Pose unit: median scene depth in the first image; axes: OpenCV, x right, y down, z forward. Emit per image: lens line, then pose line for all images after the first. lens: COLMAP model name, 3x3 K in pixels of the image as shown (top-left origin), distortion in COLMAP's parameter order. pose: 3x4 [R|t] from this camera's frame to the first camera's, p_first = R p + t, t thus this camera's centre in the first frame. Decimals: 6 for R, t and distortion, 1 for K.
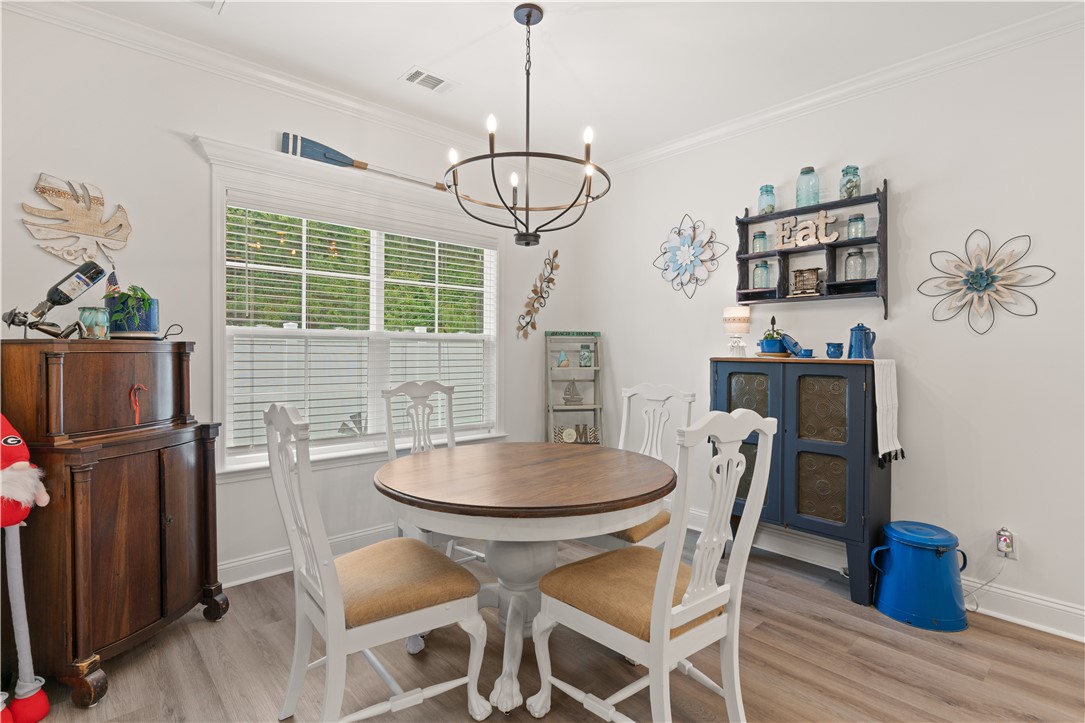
lens RADIAL K [[529.5, 0, 539.4], [0, 529.5, 357.7], [0, 0, 1]] dist [0.000871, 0.001154]
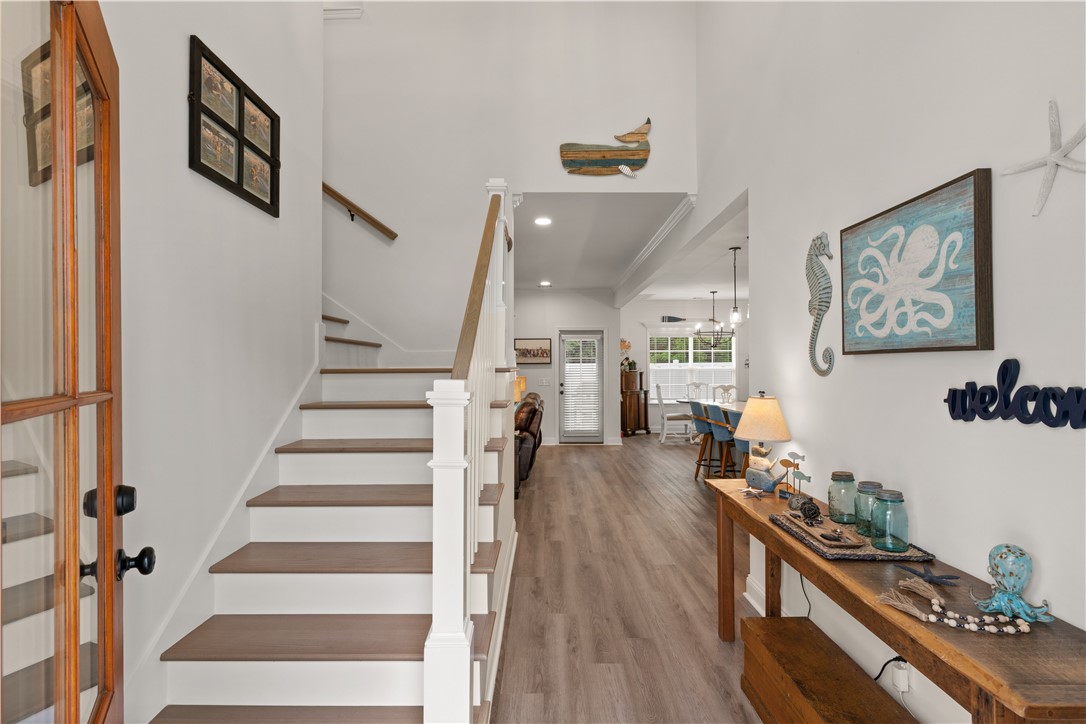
lens RADIAL K [[519.5, 0, 542.3], [0, 519.5, 364.2], [0, 0, 1]] dist [0.003171, -0.000634]
pose [[0.735554, -0.015358, -0.677292, 1.489861], [0.001709, 0.999782, -0.020815, -0.005019], [0.677464, 0.014153, 0.735420, -2.473505]]
